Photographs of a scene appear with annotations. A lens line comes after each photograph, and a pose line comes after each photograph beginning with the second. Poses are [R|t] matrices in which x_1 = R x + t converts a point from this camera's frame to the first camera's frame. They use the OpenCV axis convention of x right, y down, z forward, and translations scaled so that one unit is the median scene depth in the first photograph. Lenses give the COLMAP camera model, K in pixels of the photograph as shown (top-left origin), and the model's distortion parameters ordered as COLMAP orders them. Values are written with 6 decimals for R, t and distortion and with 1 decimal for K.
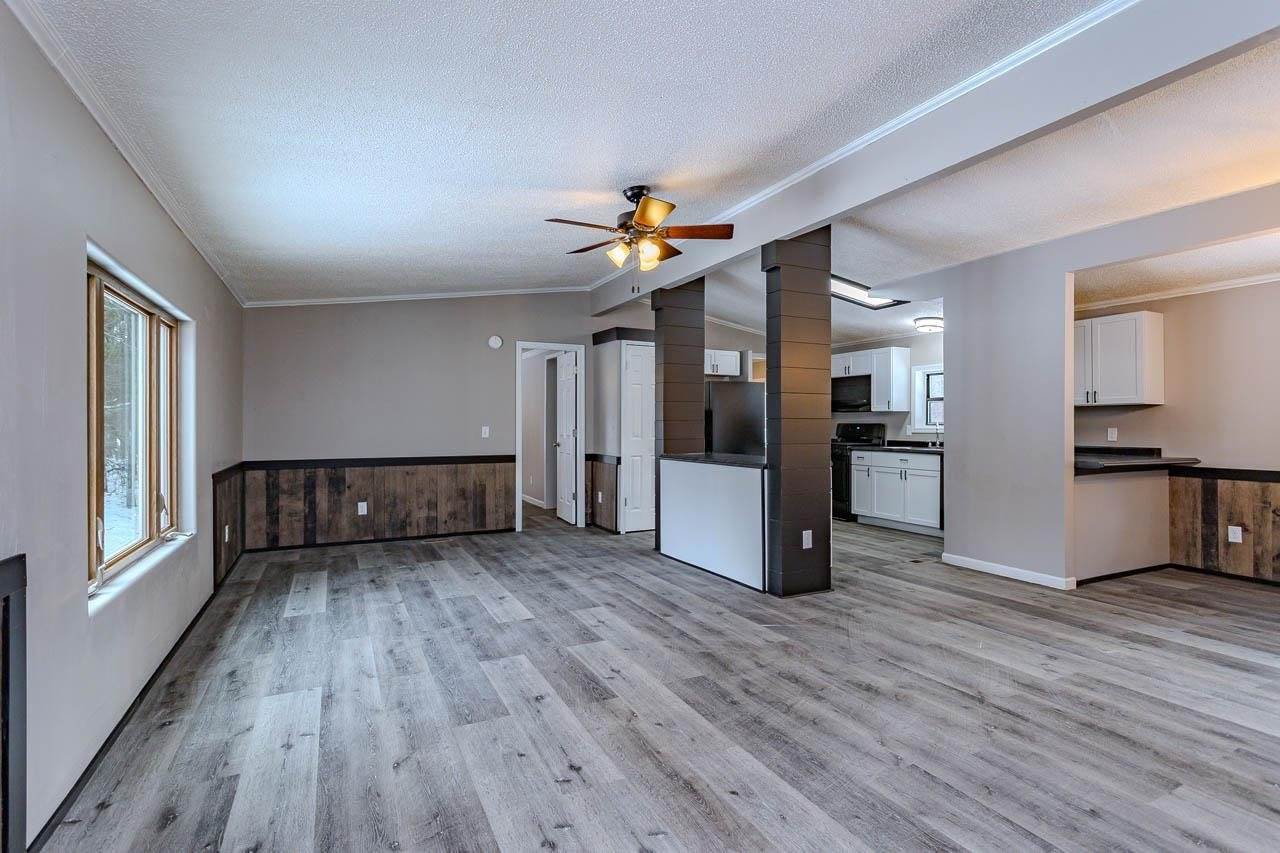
lens RADIAL K [[633.7, 0, 640.0], [0, 633.7, 426.5], [0, 0, 1]] dist [-0.001113, 0.000900]
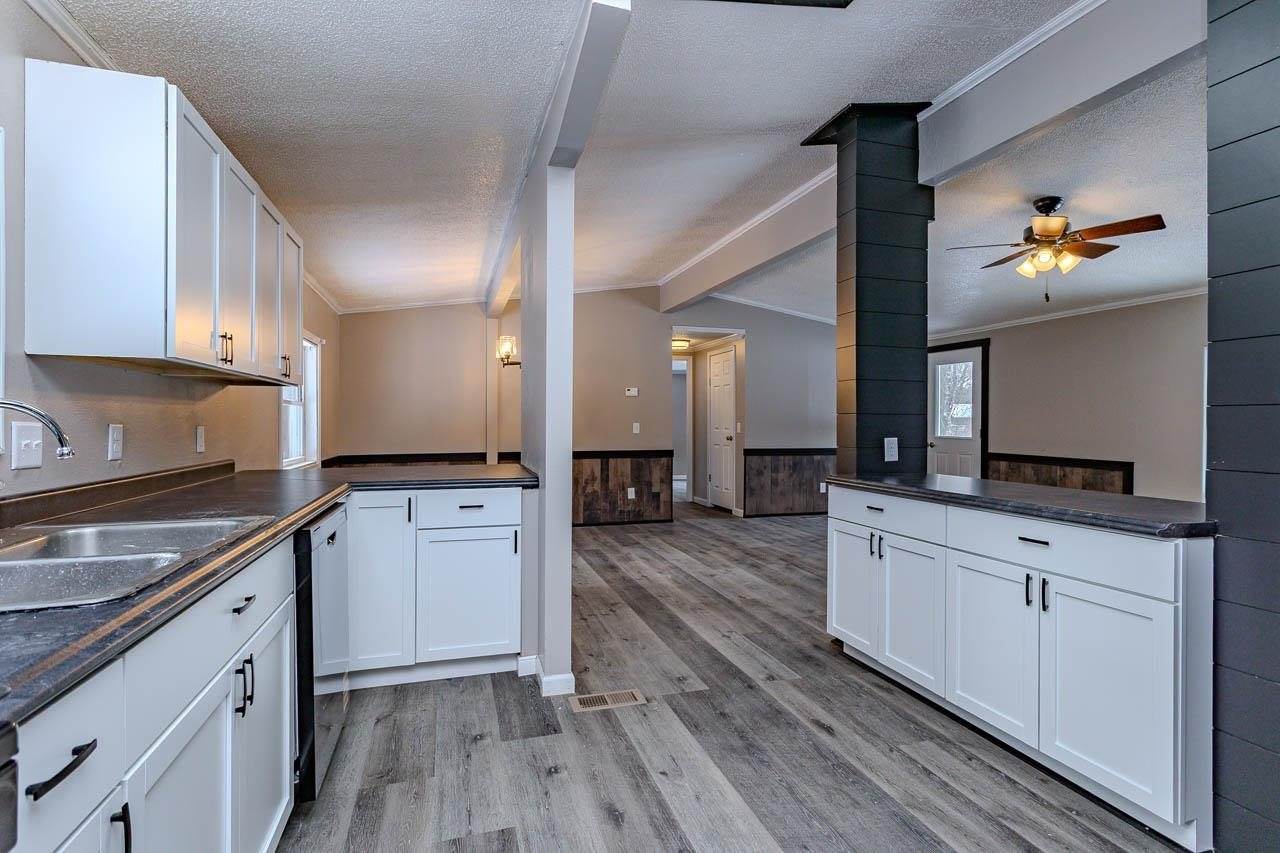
lens RADIAL K [[603.1, 0, 605.8], [0, 603.1, 426.9], [0, 0, 1]] dist [0.001158, 0.000306]
pose [[-0.979035, -0.002408, 0.203676, 0.574465], [-0.002348, 0.999997, 0.000539, -0.000292], [-0.203677, 0.000049, -0.979038, 2.378933]]
